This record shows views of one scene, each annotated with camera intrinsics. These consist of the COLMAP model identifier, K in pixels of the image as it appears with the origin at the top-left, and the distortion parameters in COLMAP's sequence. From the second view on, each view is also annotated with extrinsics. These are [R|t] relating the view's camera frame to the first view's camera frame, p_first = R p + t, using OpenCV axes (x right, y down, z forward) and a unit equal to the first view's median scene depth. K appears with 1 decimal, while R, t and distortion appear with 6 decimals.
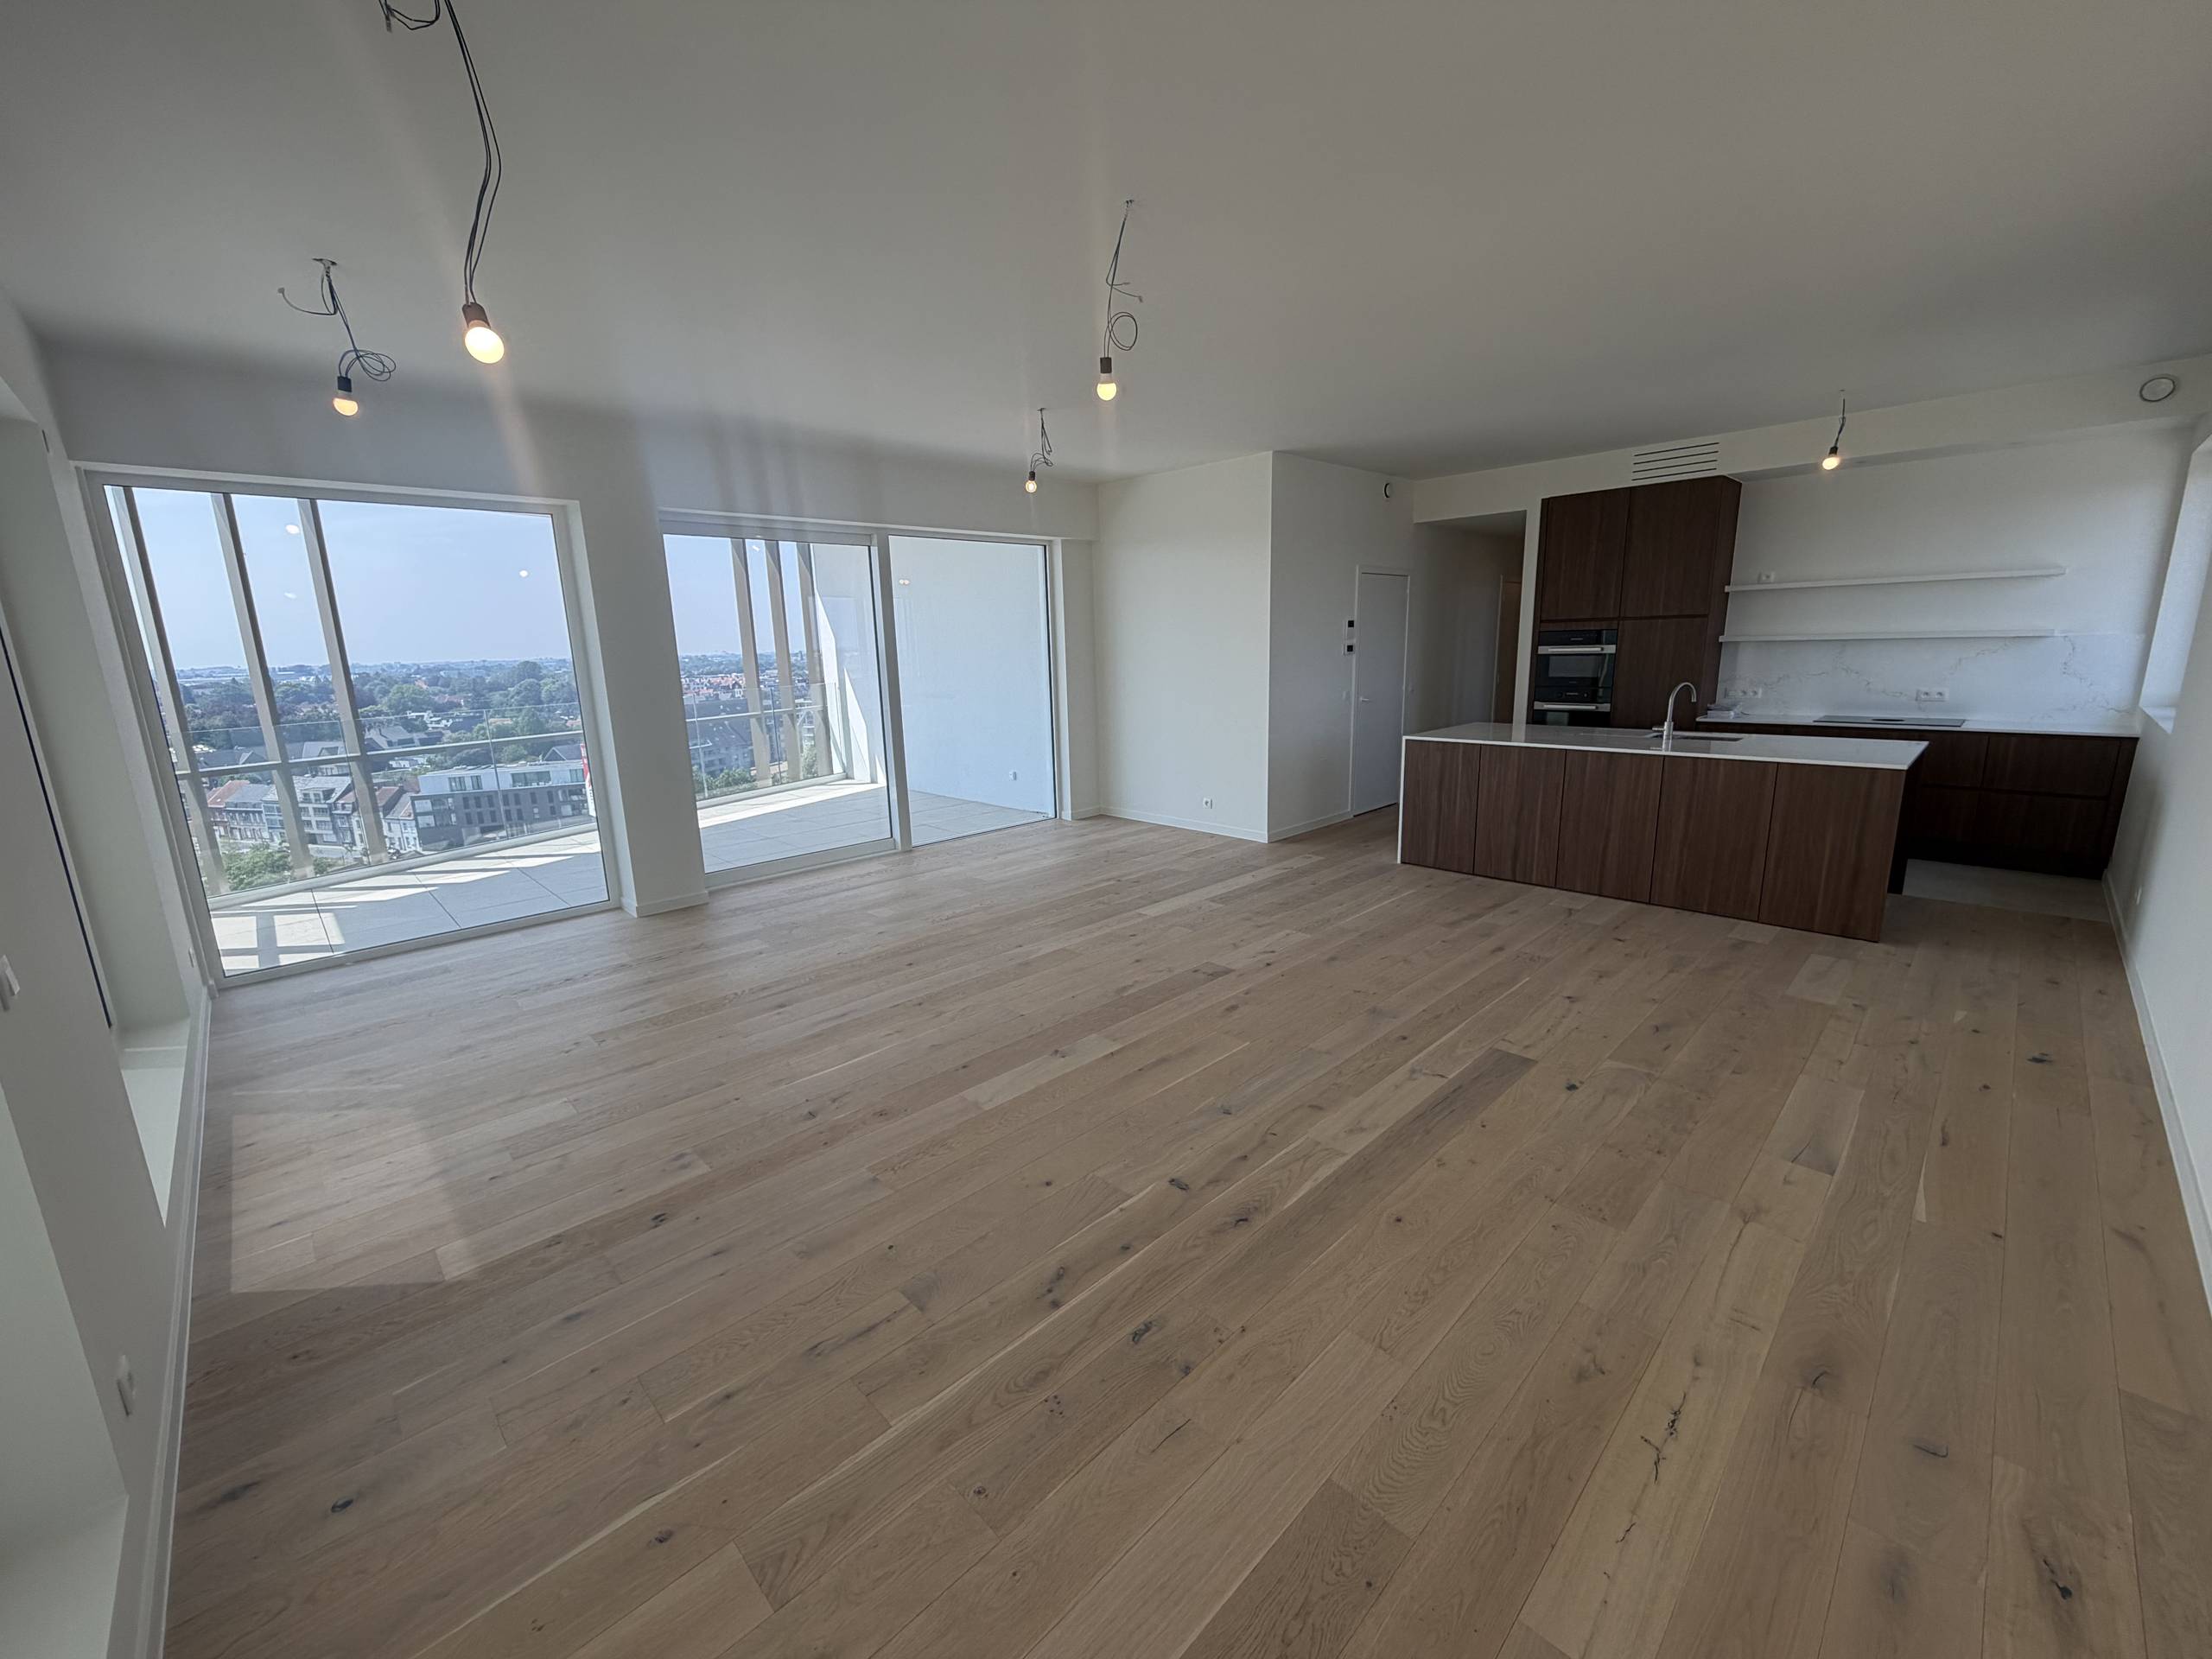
lens RADIAL K [[884.1, 0, 1098.7], [0, 884.1, 827.6], [0, 0, 1]] dist [0.000099, -0.000417]
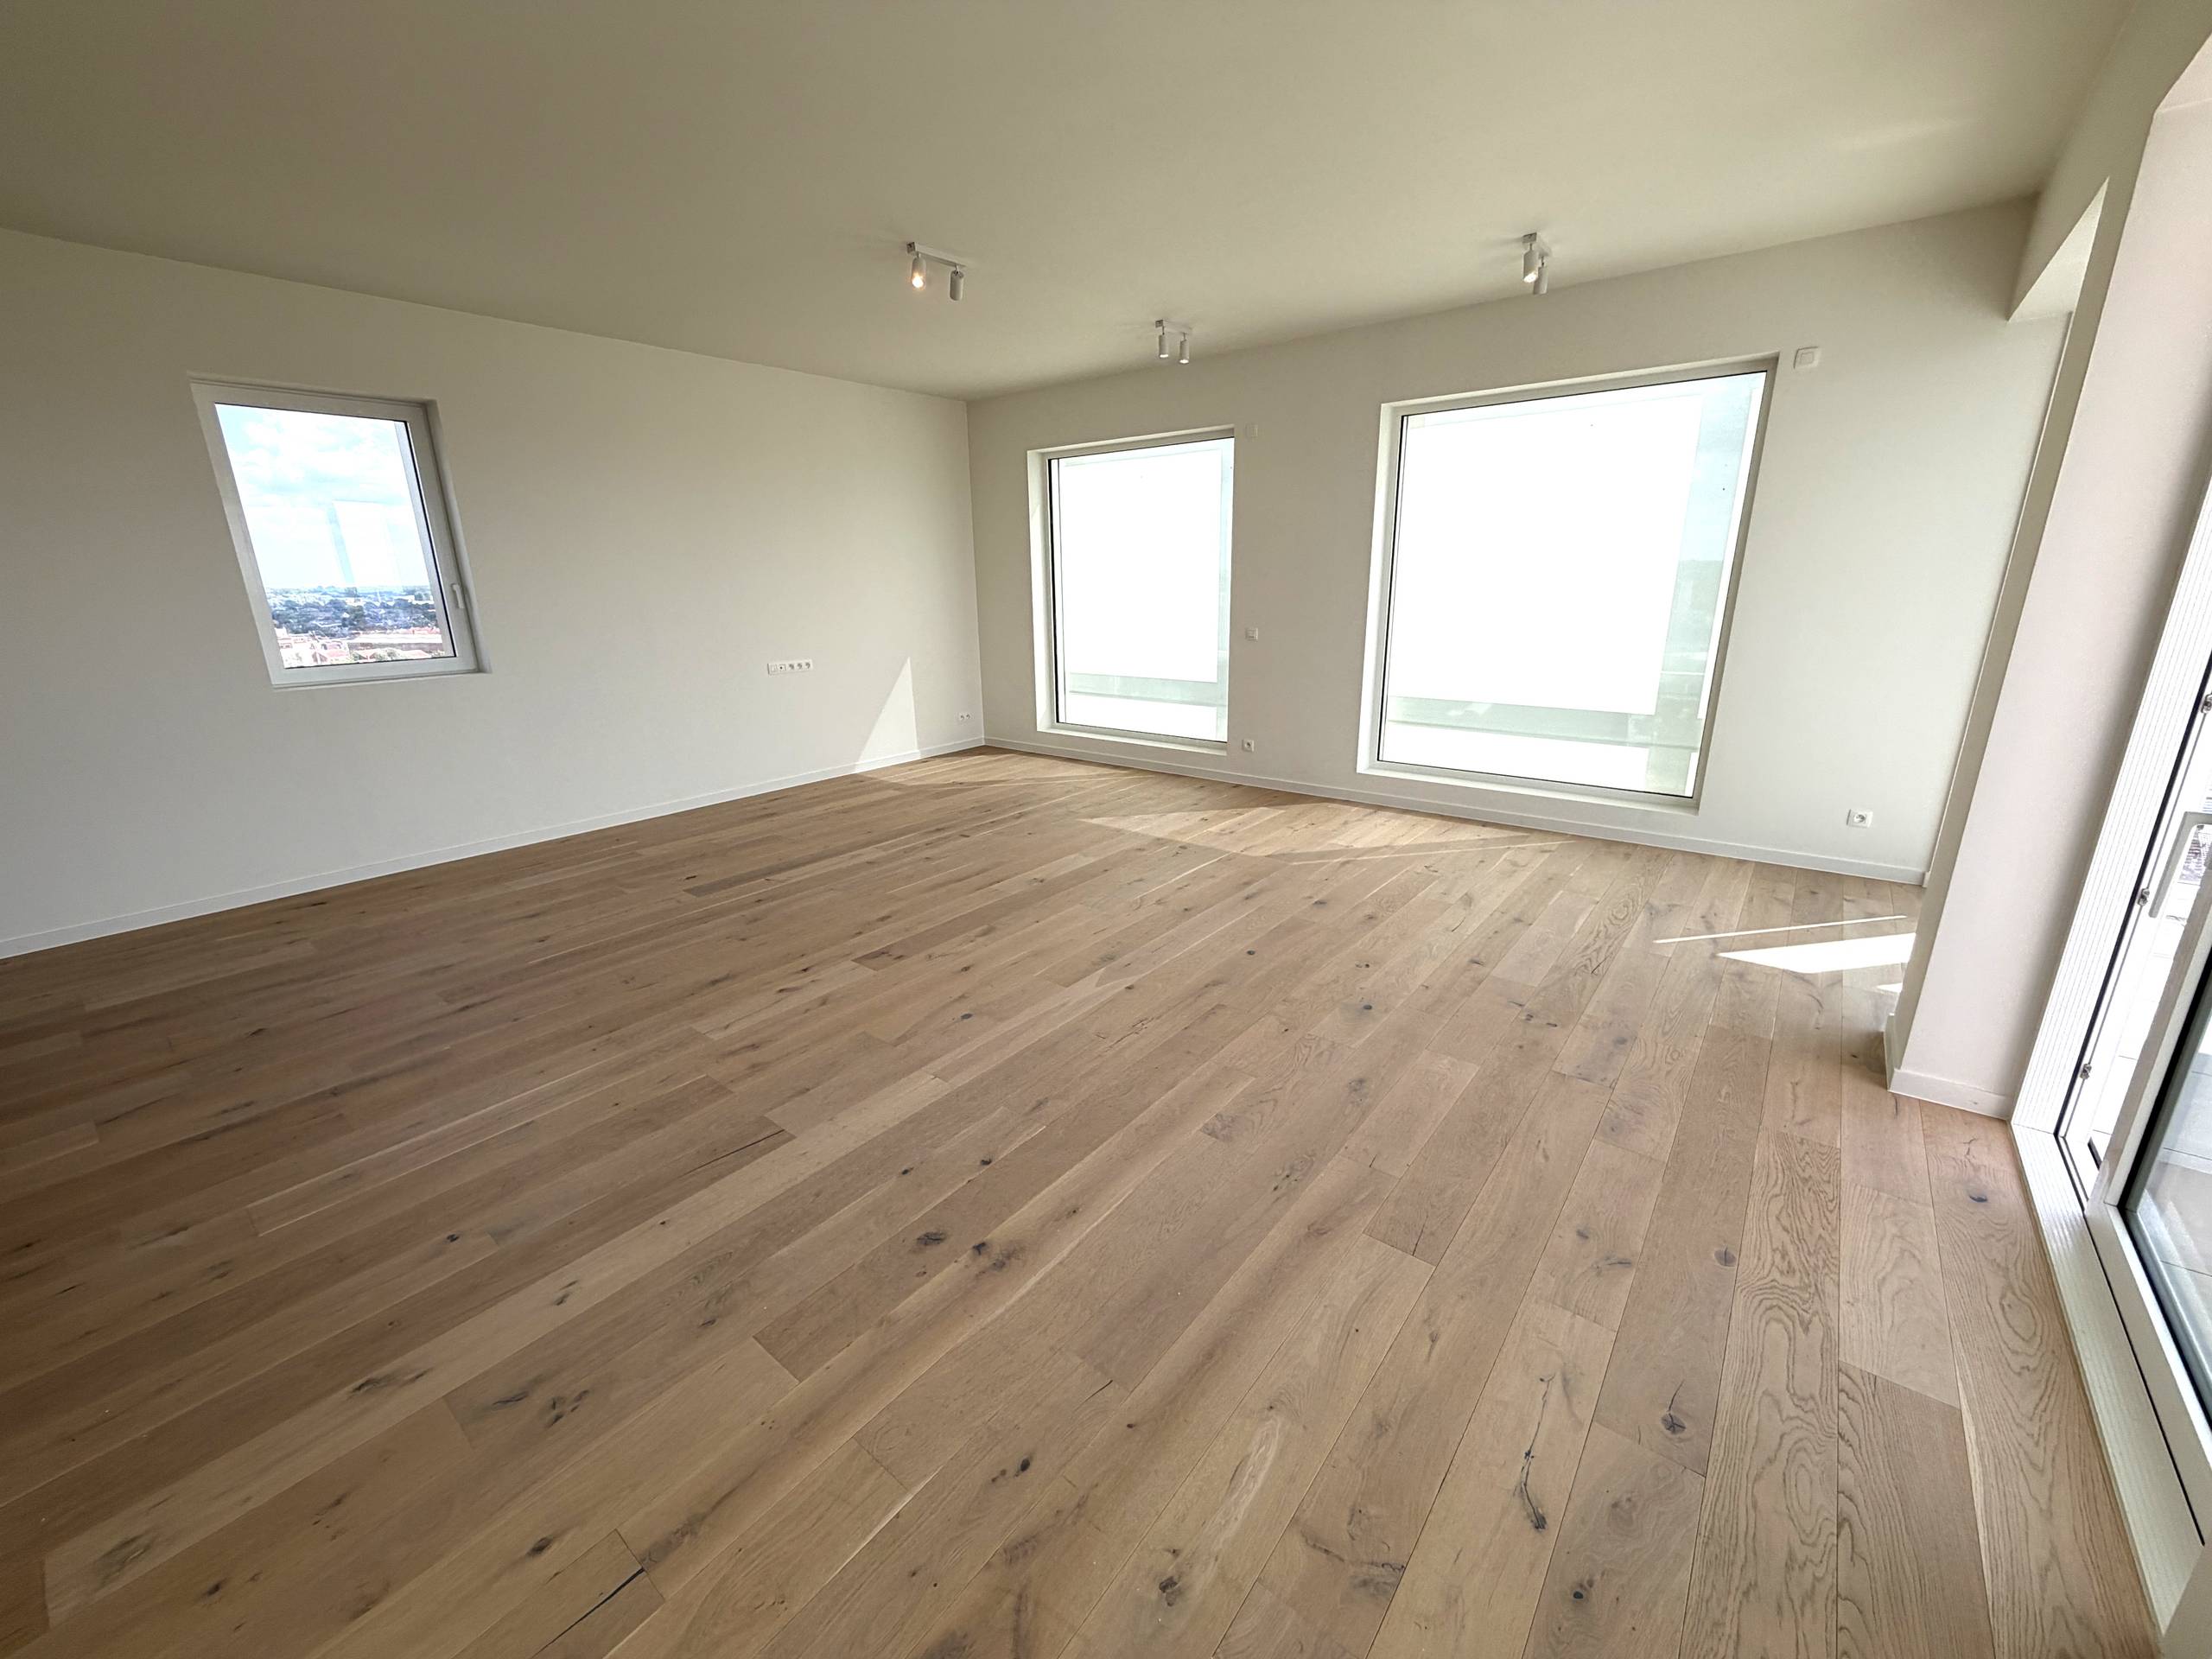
lens RADIAL K [[884.1, 0, 1091.4], [0, 884.1, 830.3], [0, 0, 1]] dist [0.000099, -0.000417]
pose [[-0.992125, 0.078361, -0.097713, 0.000699], [0.022880, 0.880383, 0.473712, -0.301372], [0.123146, 0.467745, -0.875243, 1.506975]]
